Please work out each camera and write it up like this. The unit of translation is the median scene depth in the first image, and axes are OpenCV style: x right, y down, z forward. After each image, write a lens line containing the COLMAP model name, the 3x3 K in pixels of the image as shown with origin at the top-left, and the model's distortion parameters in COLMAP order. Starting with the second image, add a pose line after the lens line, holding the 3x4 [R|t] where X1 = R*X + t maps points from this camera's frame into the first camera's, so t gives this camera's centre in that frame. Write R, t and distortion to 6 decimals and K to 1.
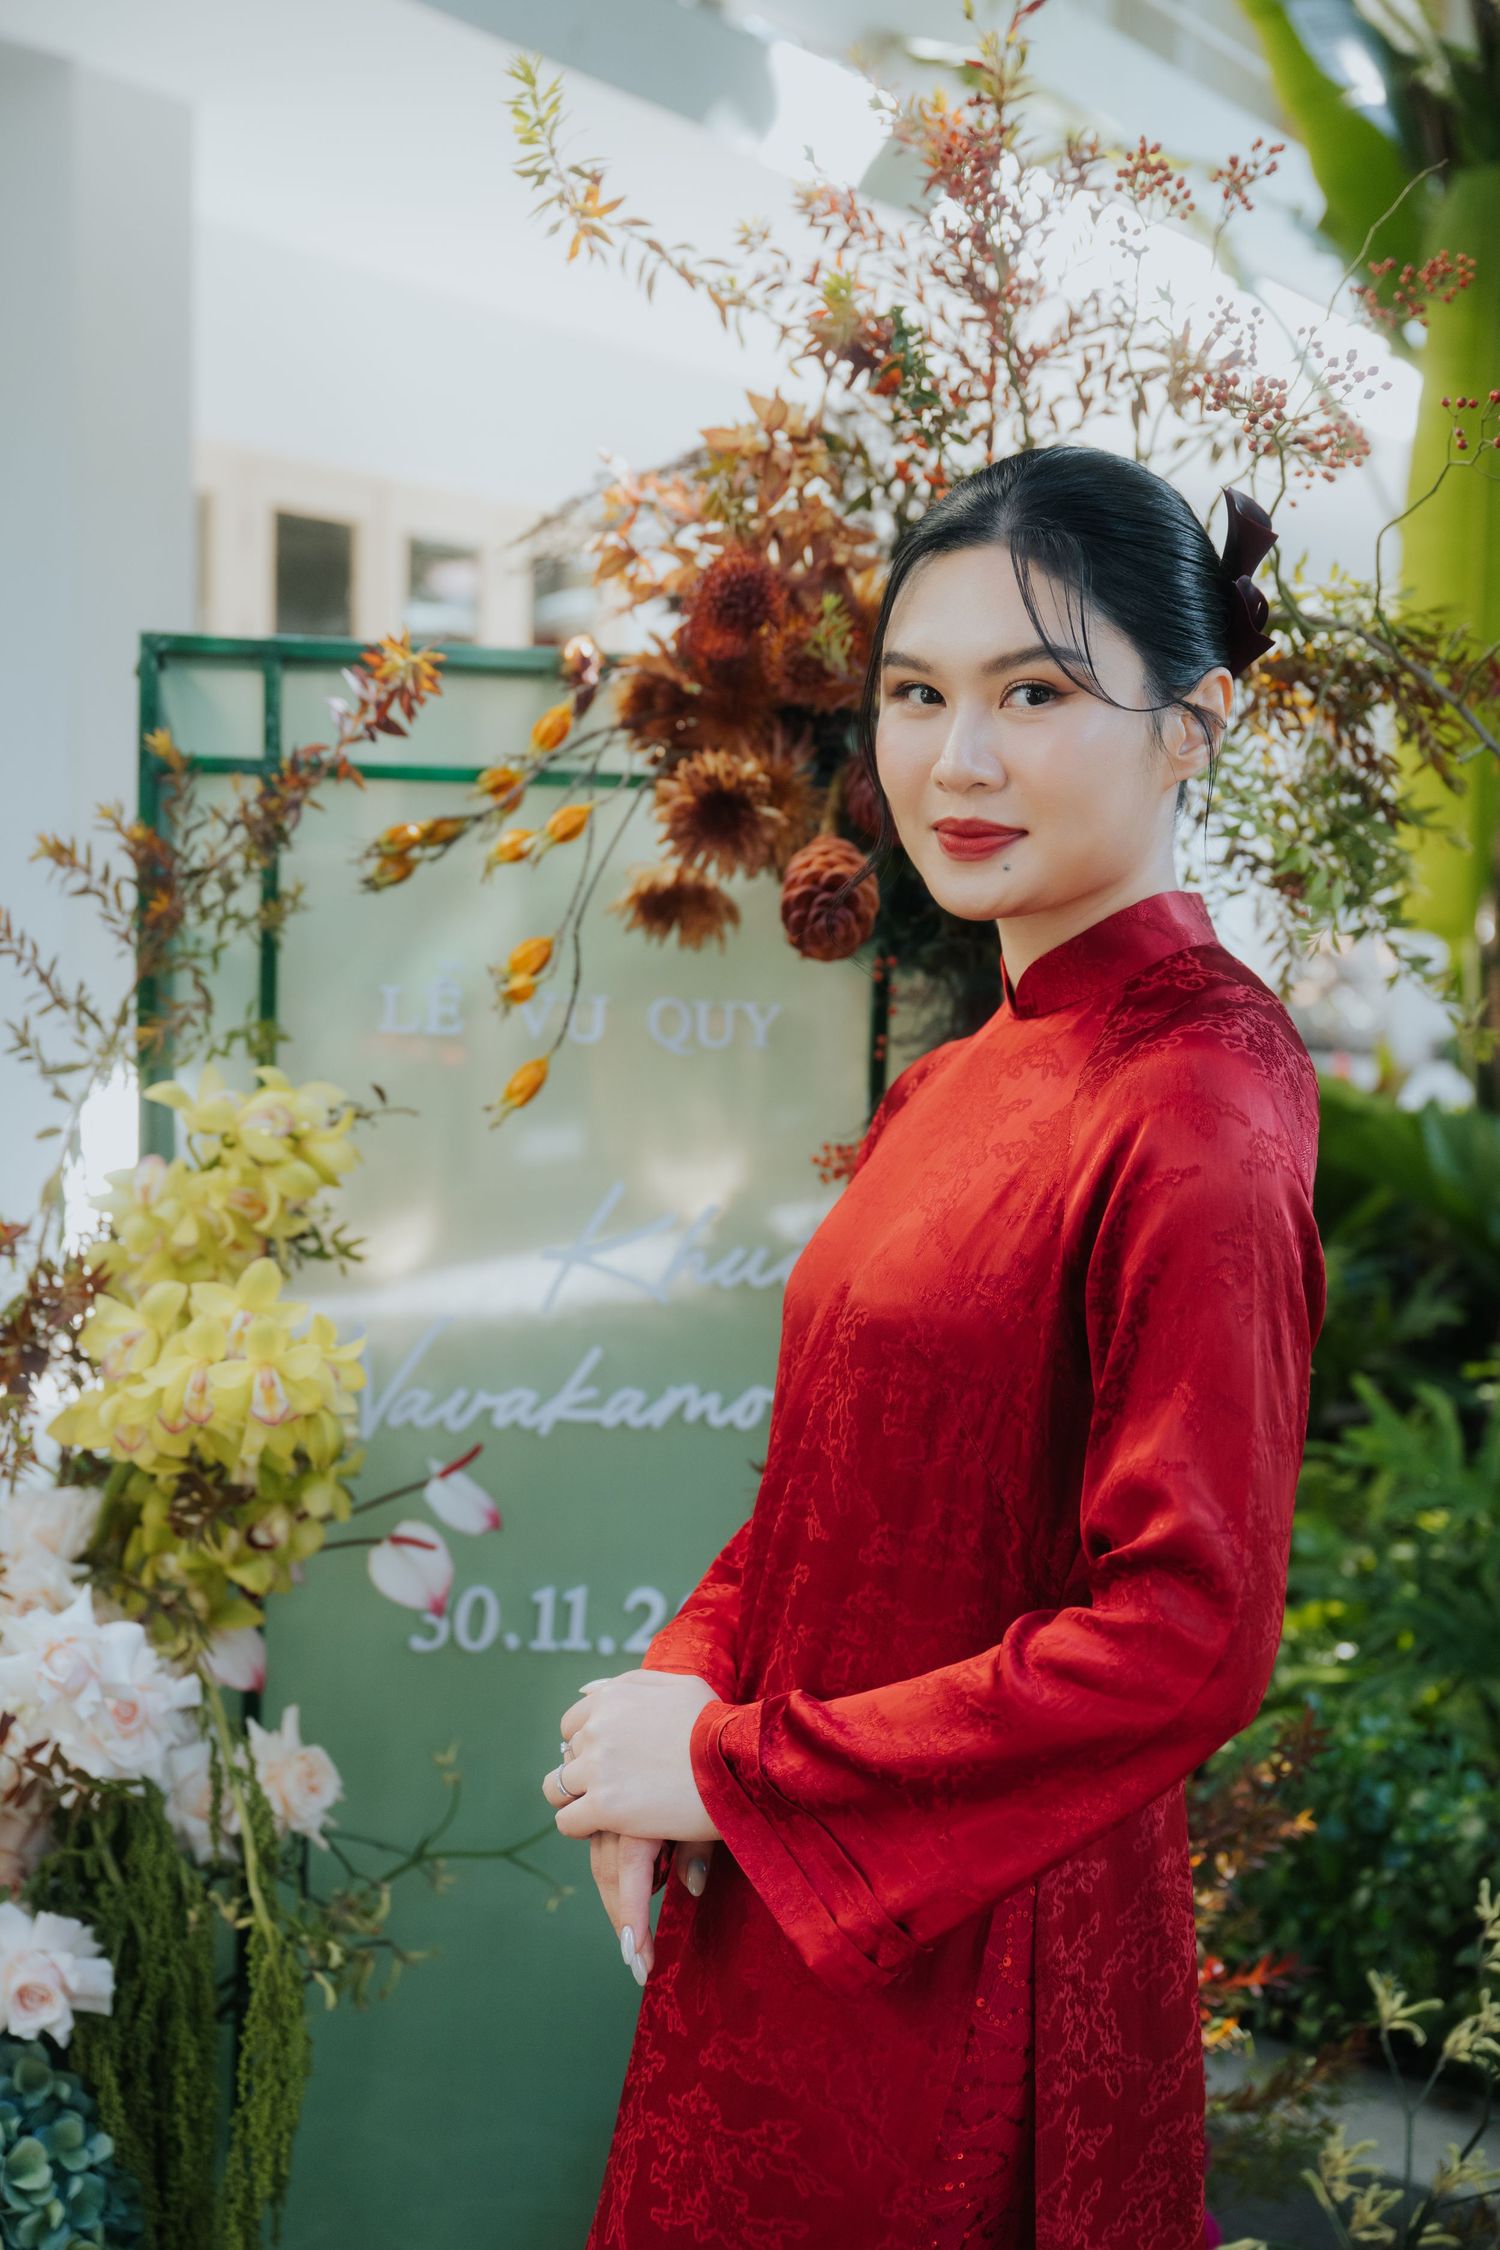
lens RADIAL K [[2671.4, 0, 750.0], [0, 2671.4, 1125.0], [0, 0, 1]] dist [0.040402, 0.017529]
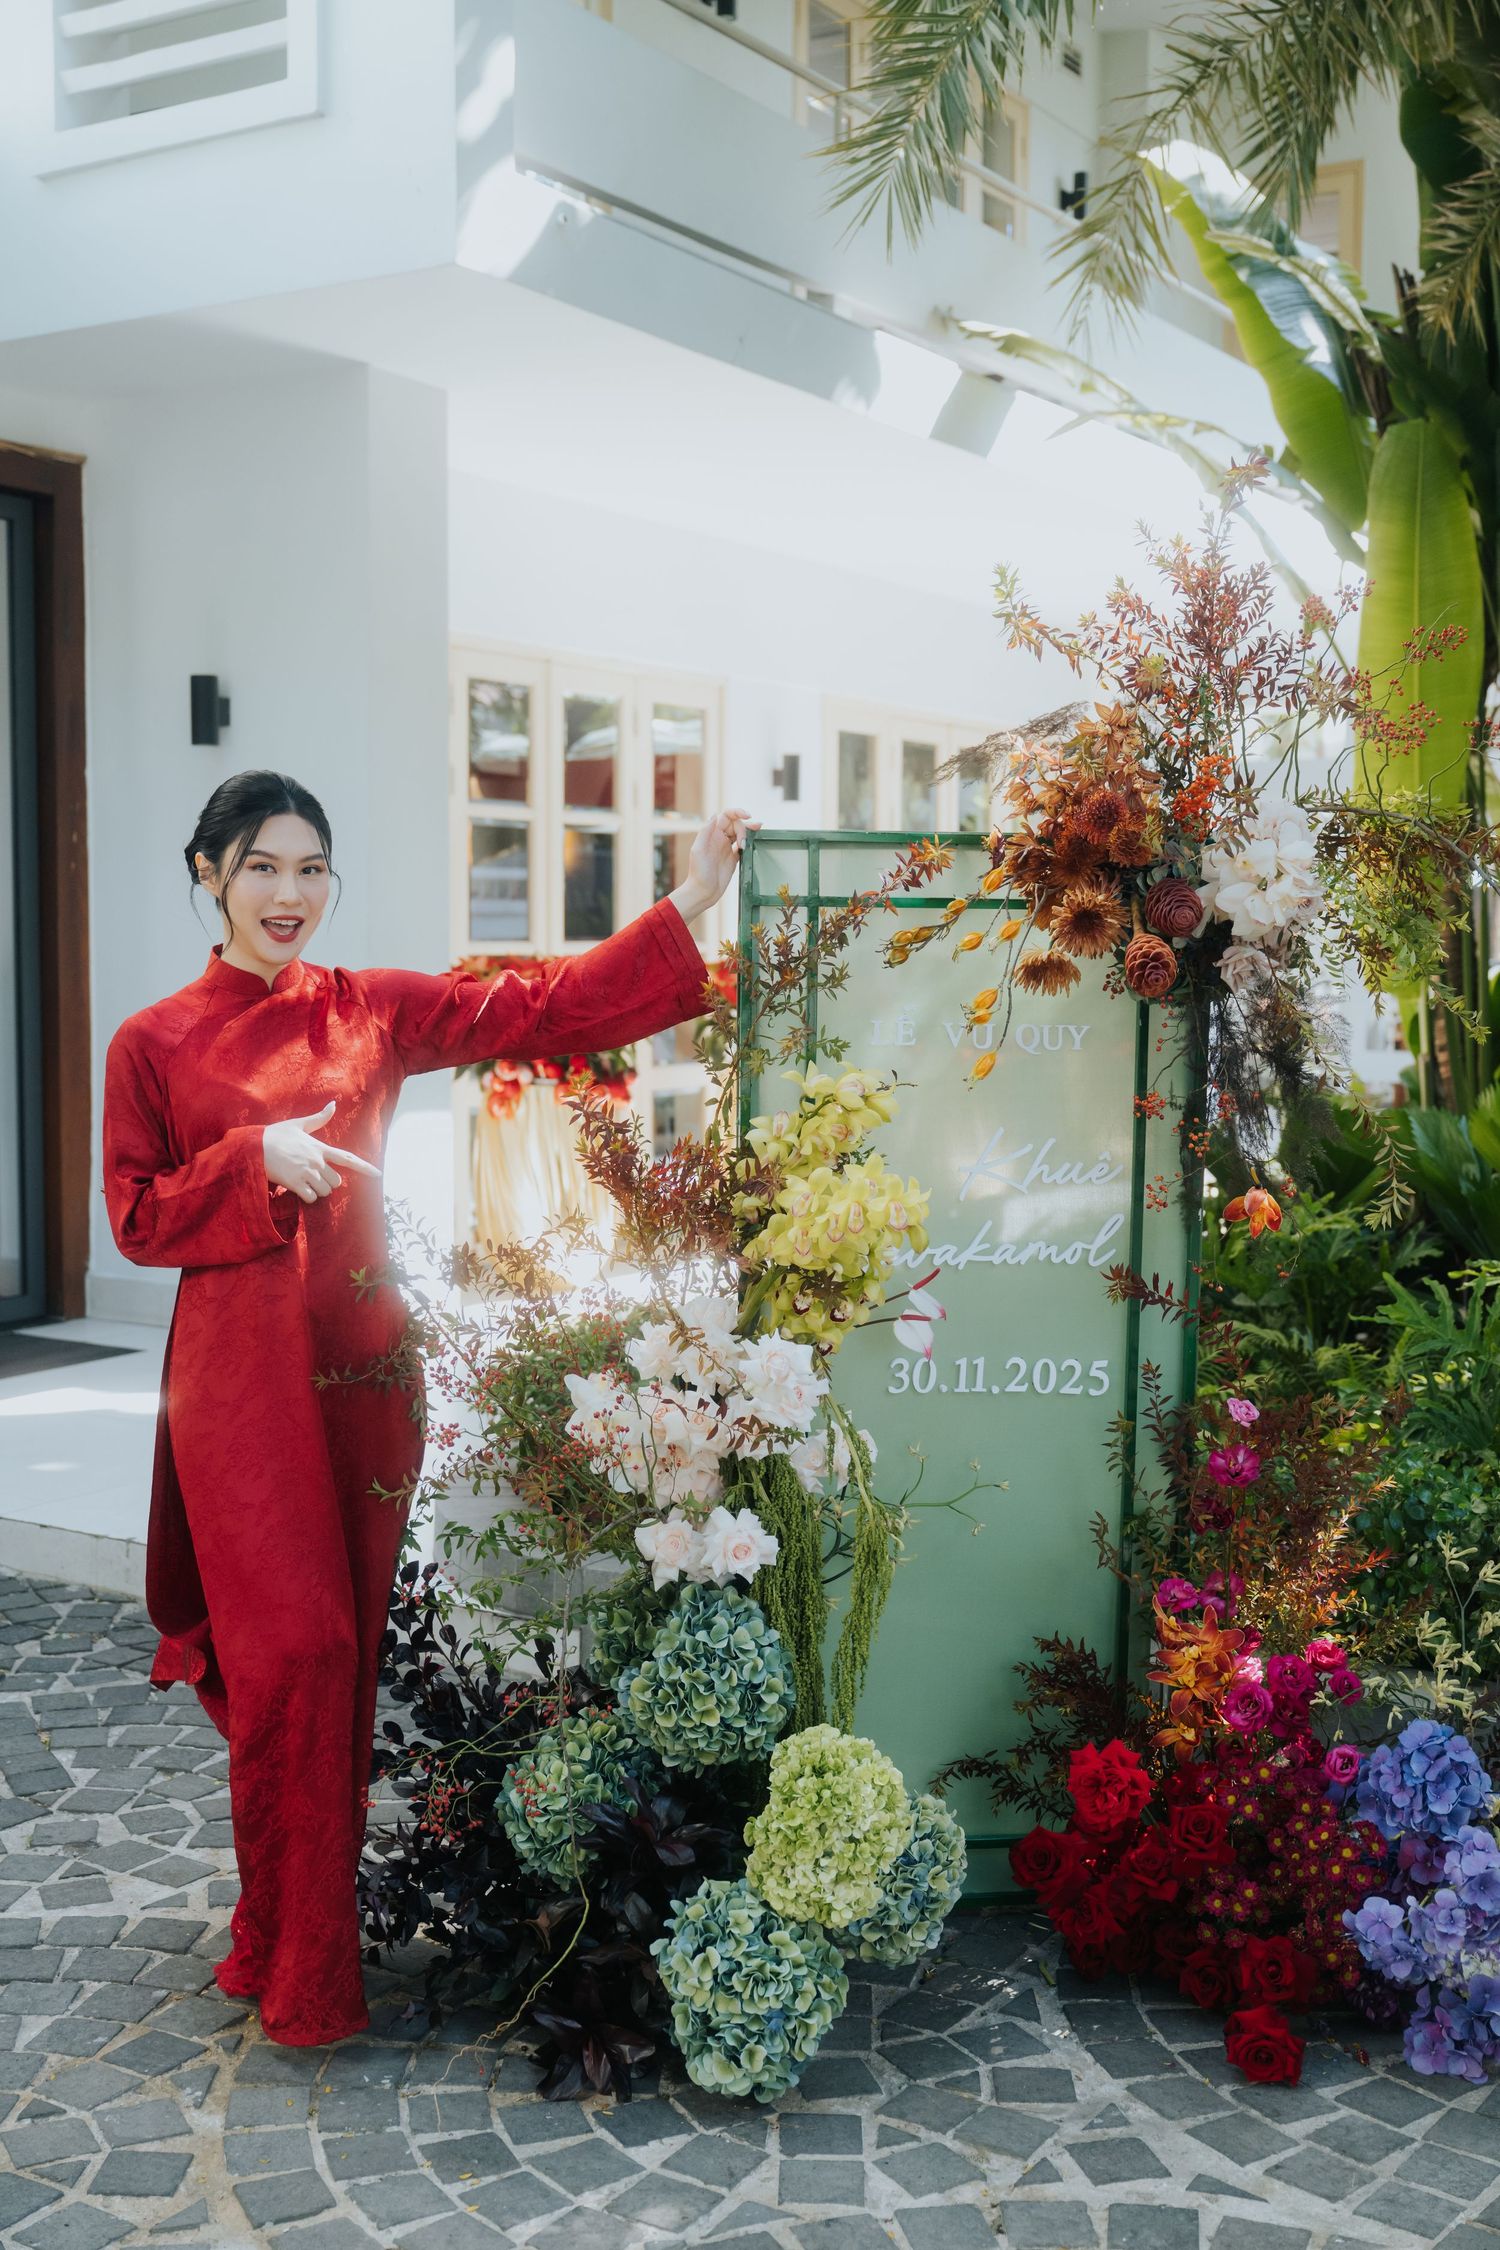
lens RADIAL K [[2650.8, 0, 674.7], [0, 2650.8, 1127.4], [0, 0, 1]] dist [0.012521, -0.022189]
pose [[0.999657, -0.025755, 0.004835, -0.300531], [0.025882, 0.999263, -0.028352, 0.072193], [-0.004101, 0.028468, 0.999586, -0.844637]]
